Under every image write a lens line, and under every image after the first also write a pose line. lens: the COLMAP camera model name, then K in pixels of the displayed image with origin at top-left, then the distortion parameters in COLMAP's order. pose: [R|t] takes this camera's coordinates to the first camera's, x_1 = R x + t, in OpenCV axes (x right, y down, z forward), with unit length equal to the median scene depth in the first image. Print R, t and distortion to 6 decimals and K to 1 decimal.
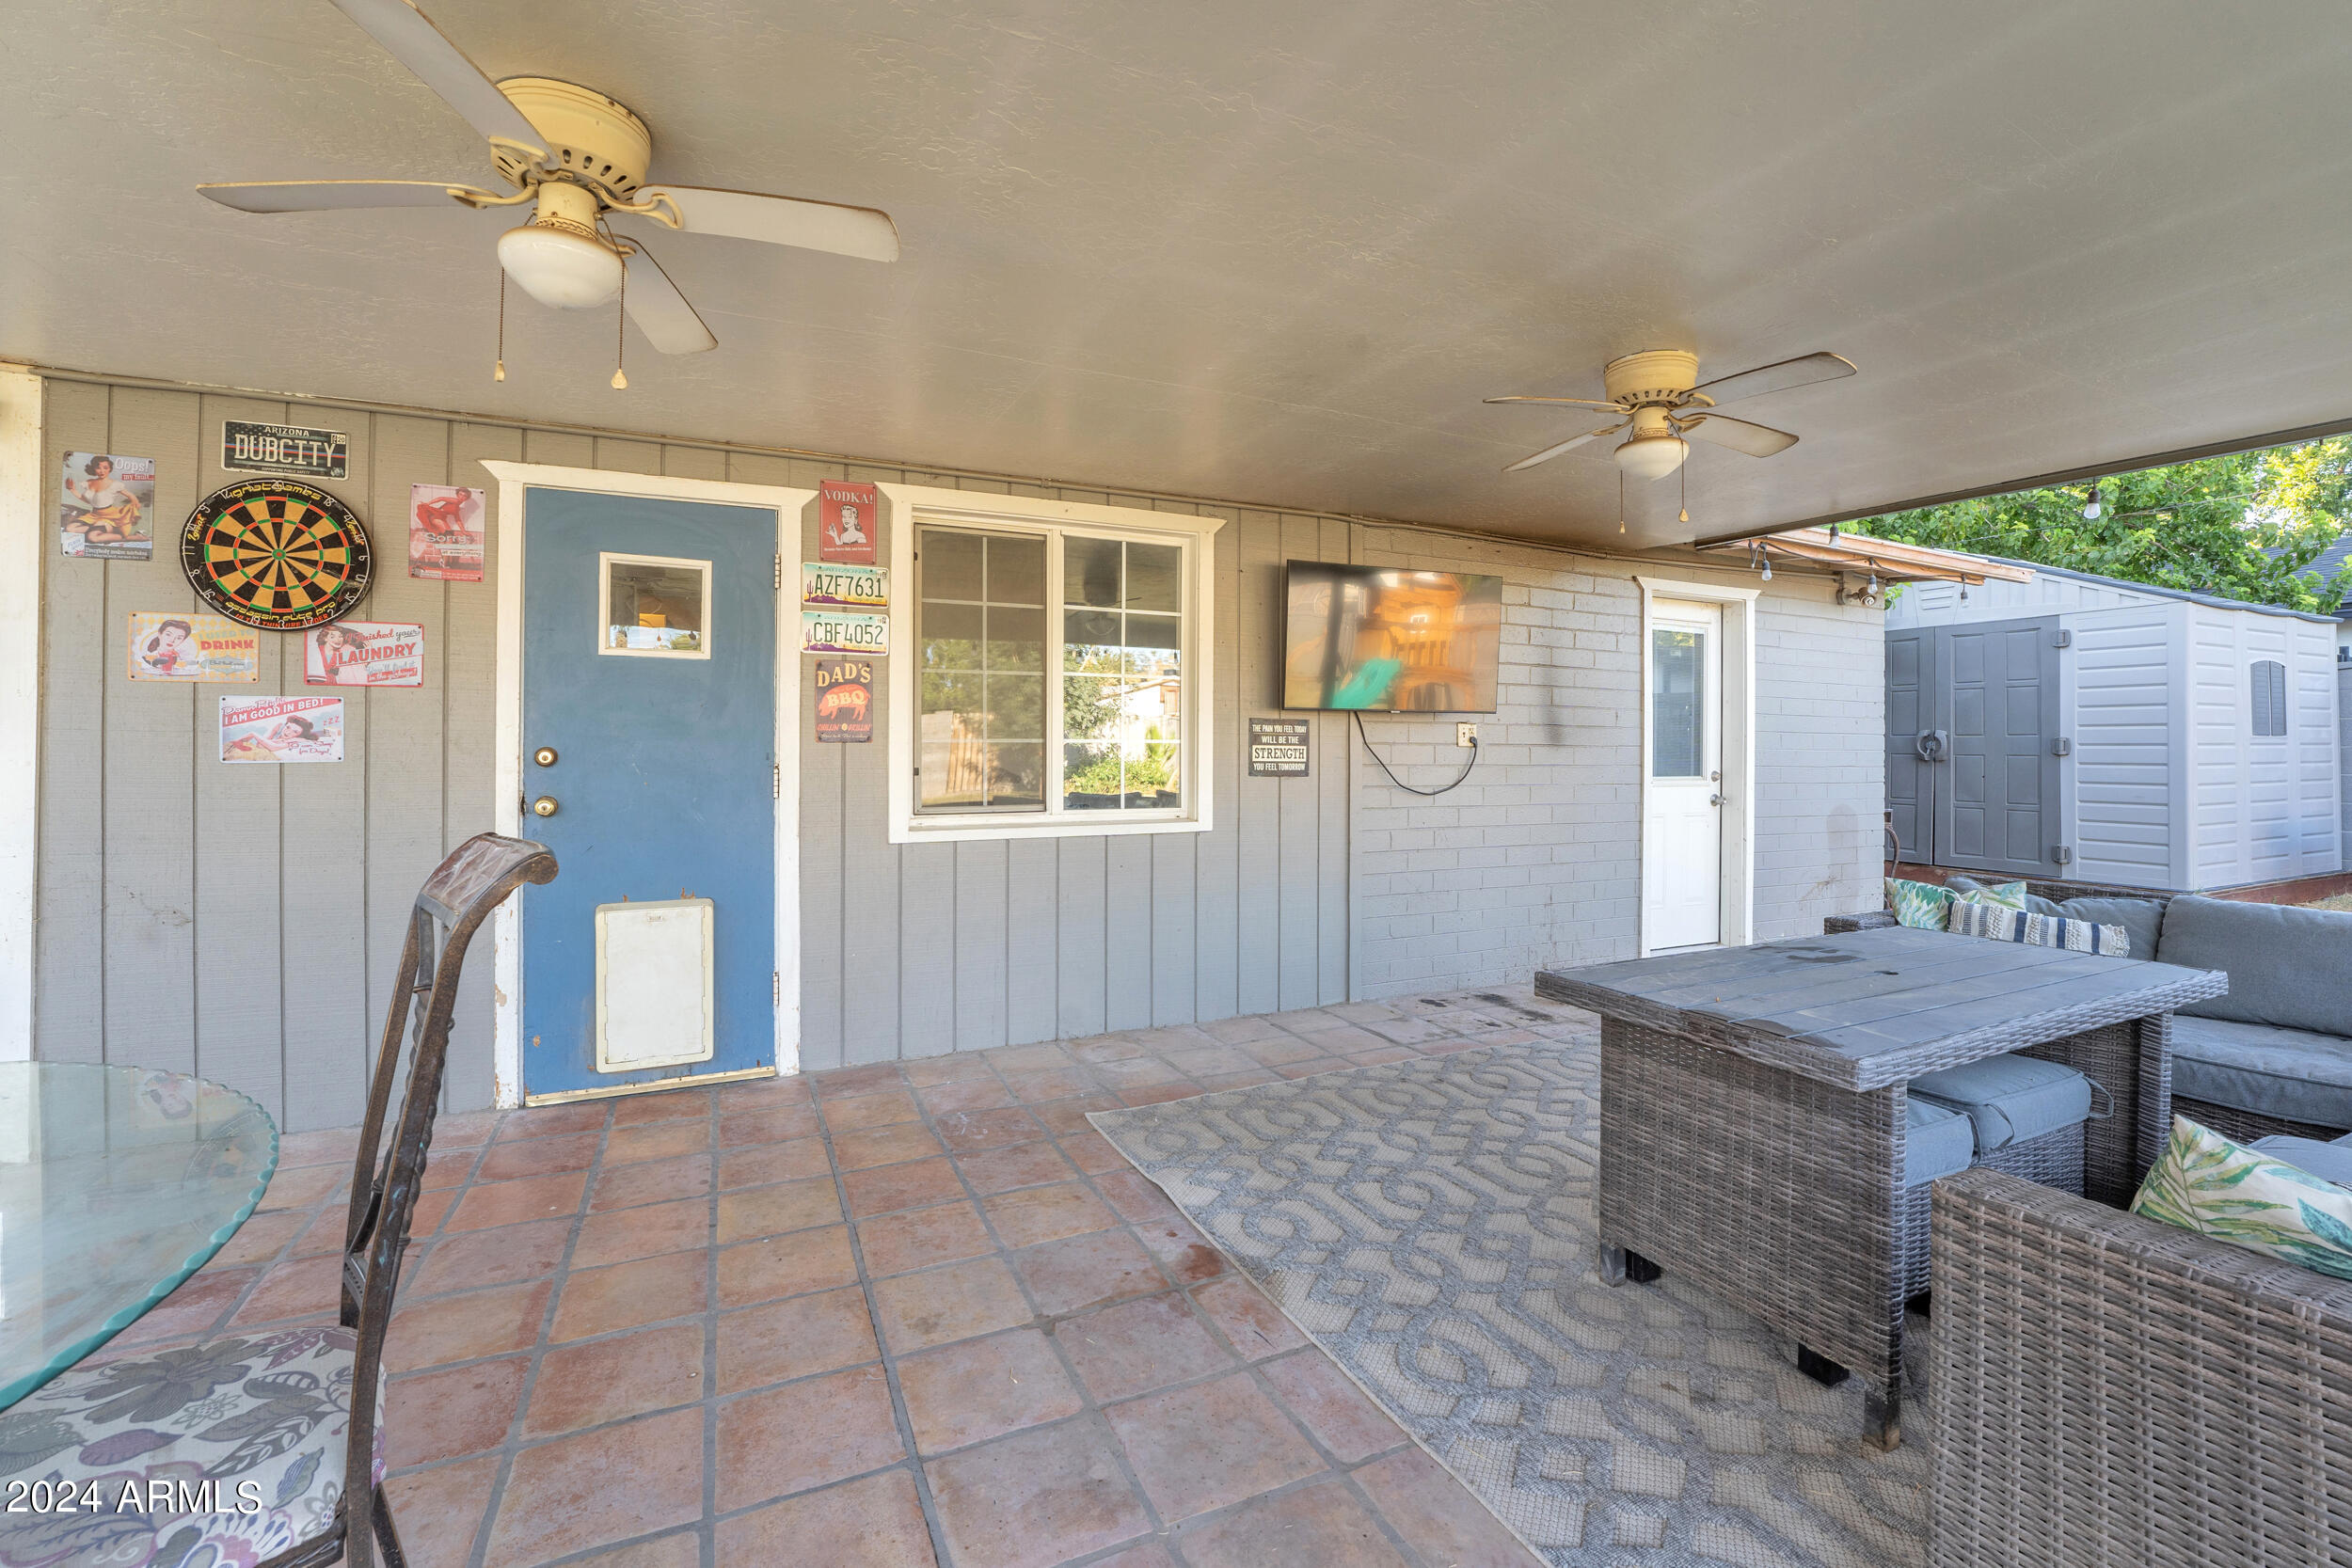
lens RADIAL K [[981.3, 0, 1164.6], [0, 981.3, 748.5], [0, 0, 1]] dist [-0.030507, -0.000097]
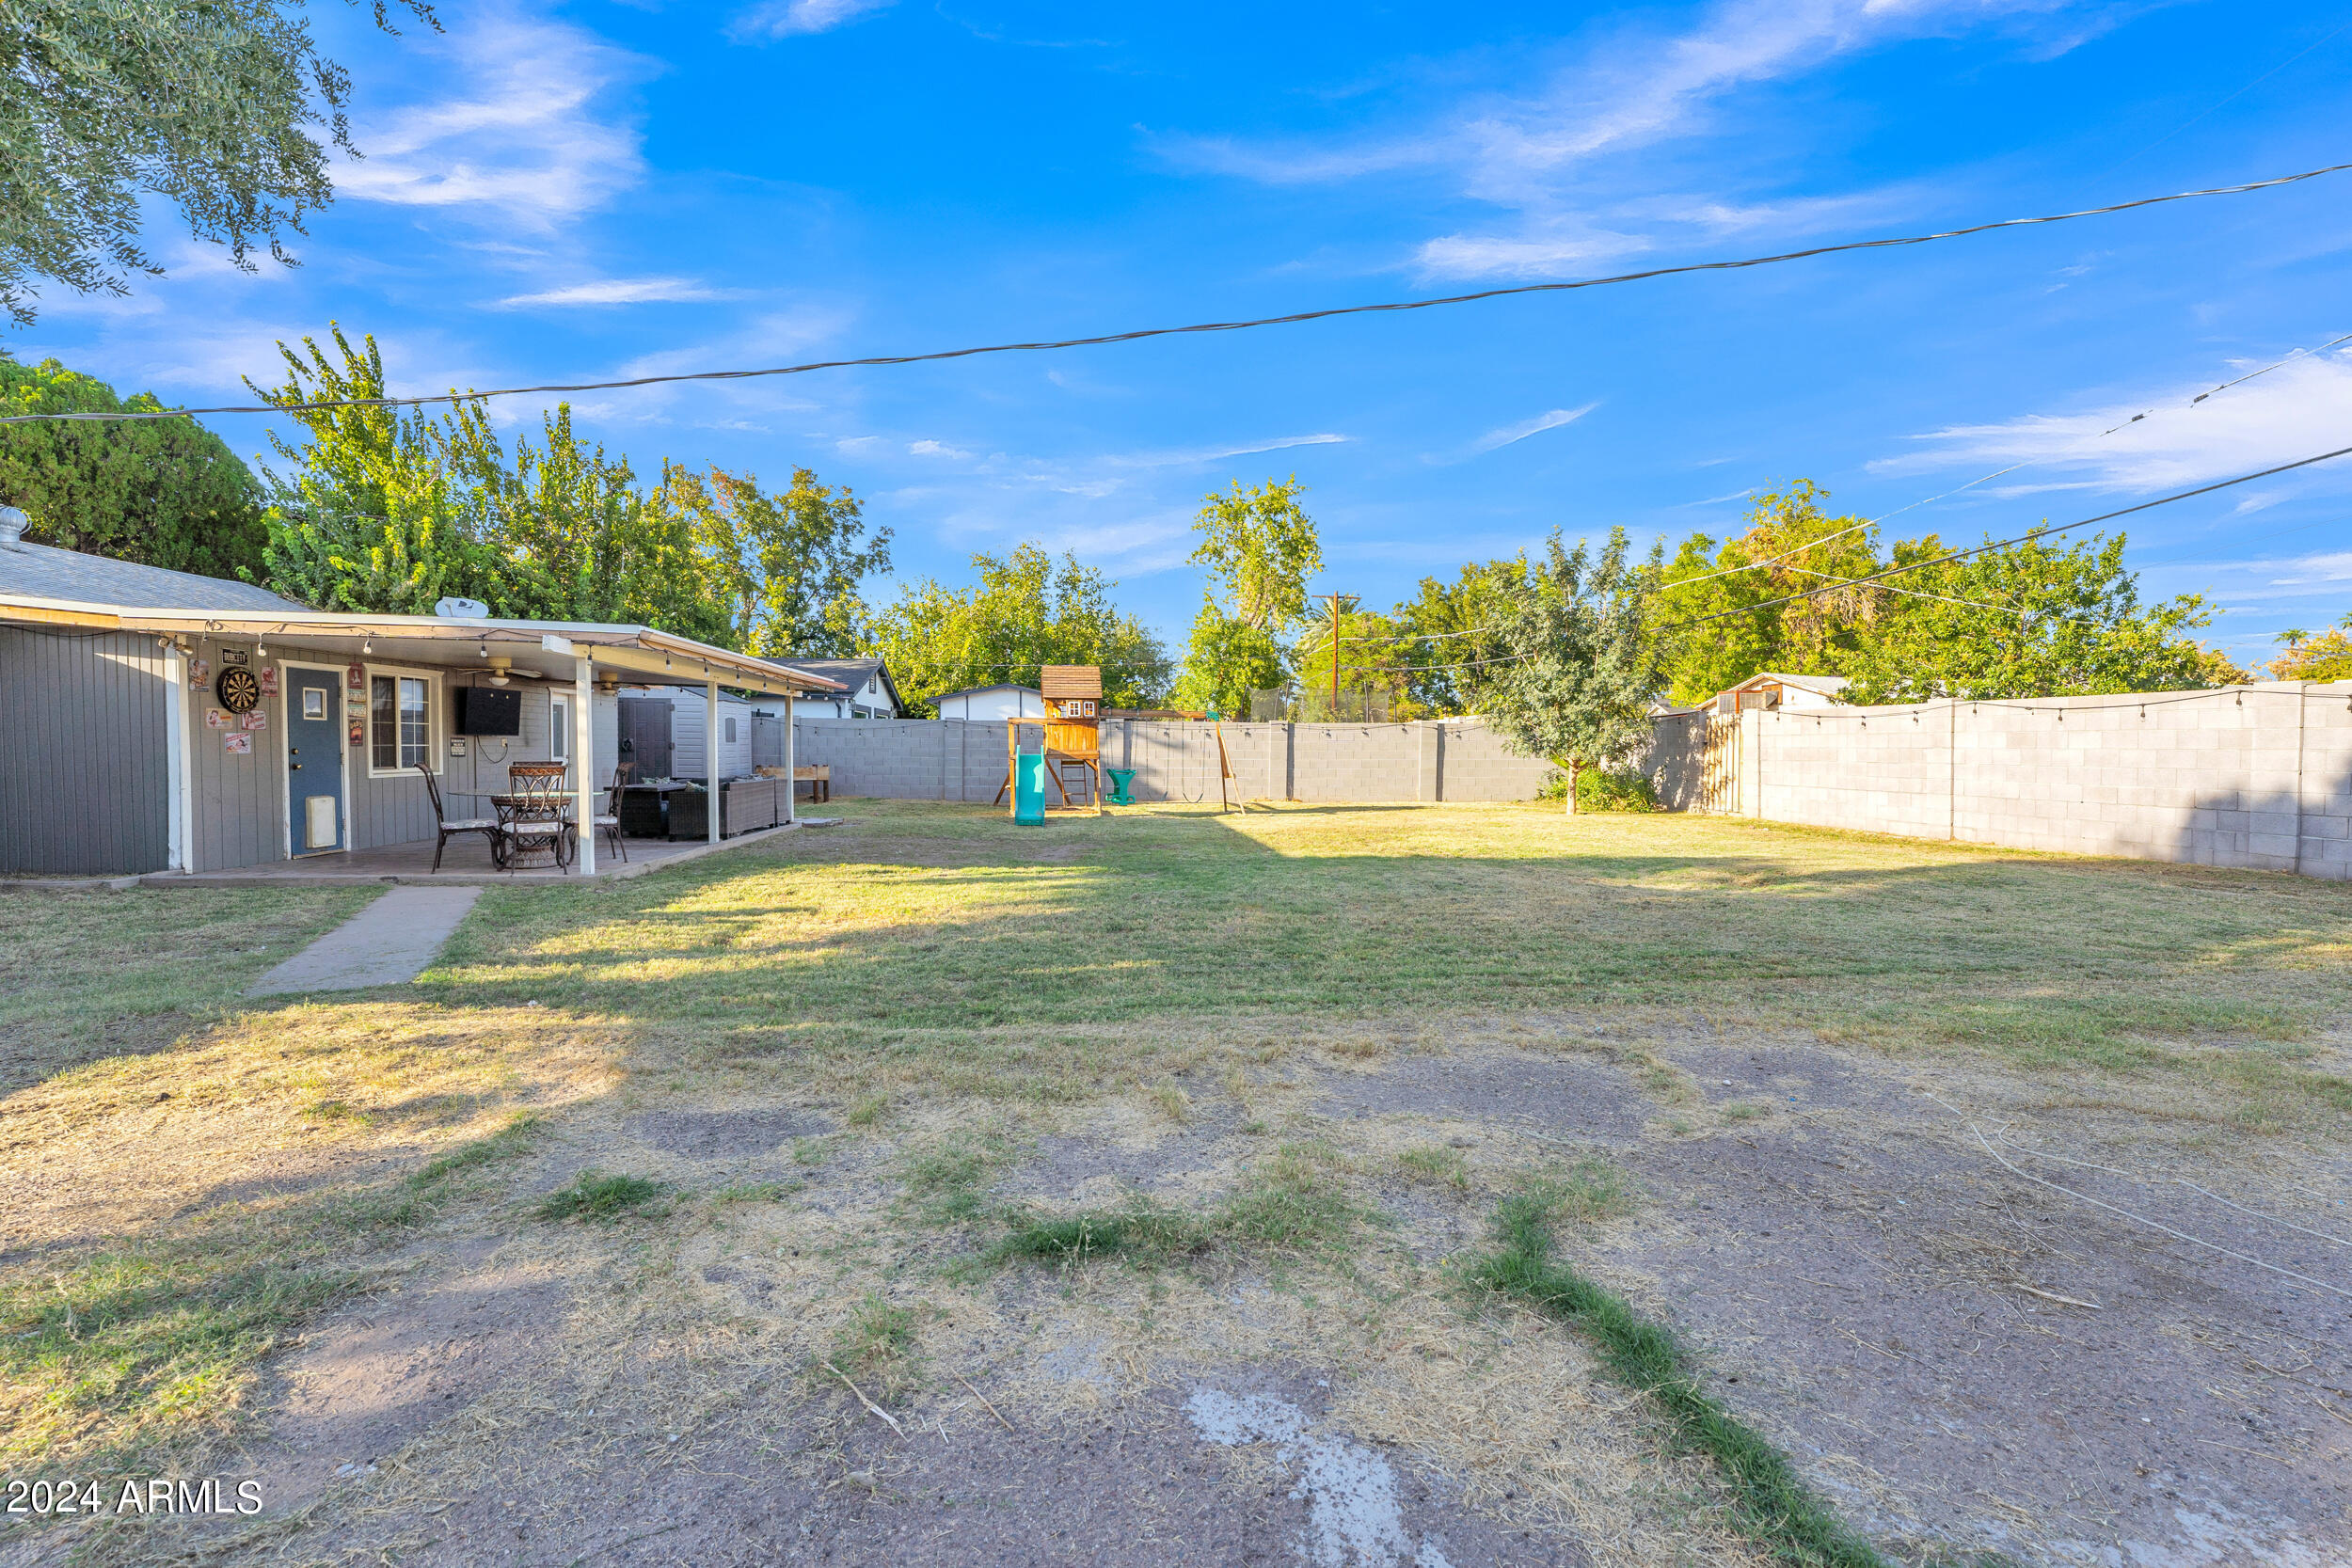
lens RADIAL K [[969.8, 0, 1176.0], [0, 969.8, 784.0], [0, 0, 1]] dist [-0.030161, -0.000021]
pose [[0.326078, -0.031745, 0.944810, -2.686131], [-0.018933, 0.999016, 0.040100, -0.064941], [-0.945153, -0.030964, 0.325156, -2.838824]]
